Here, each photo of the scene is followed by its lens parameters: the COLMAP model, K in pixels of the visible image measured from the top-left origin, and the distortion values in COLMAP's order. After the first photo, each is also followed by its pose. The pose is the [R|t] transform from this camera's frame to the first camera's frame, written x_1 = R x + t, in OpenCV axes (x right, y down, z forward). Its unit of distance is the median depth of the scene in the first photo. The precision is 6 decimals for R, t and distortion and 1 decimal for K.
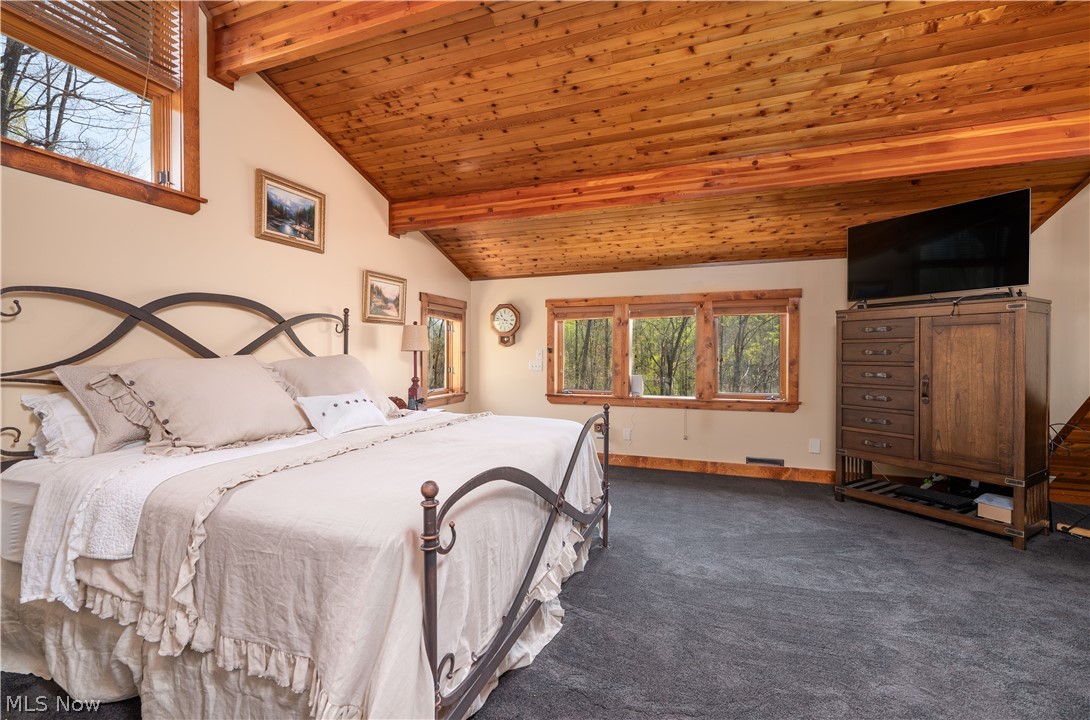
lens RADIAL K [[462.4, 0, 546.0], [0, 462.4, 356.8], [0, 0, 1]] dist [-0.002830, 0.000444]
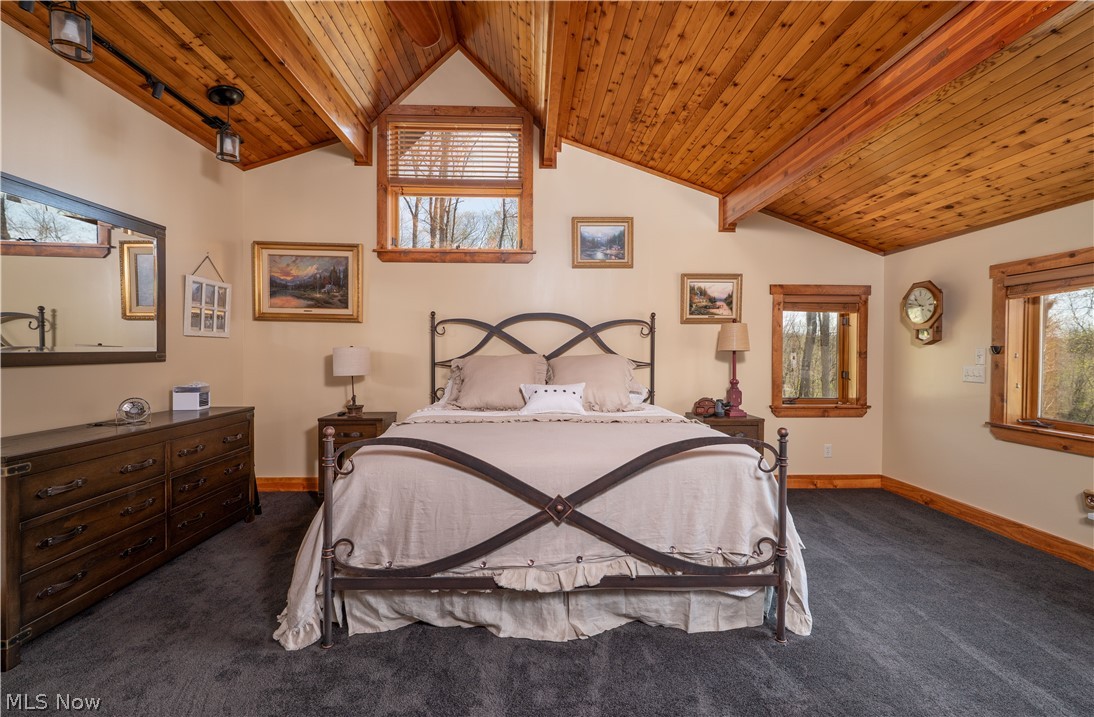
lens RADIAL K [[465.6, 0, 545.1], [0, 465.6, 356.9], [0, 0, 1]] dist [0.004744, -0.000090]
pose [[0.368409, 0.010163, -0.929608, 0.533778], [-0.011422, 0.999914, 0.006405, -0.002877], [0.929594, 0.008258, 0.368494, 0.359242]]
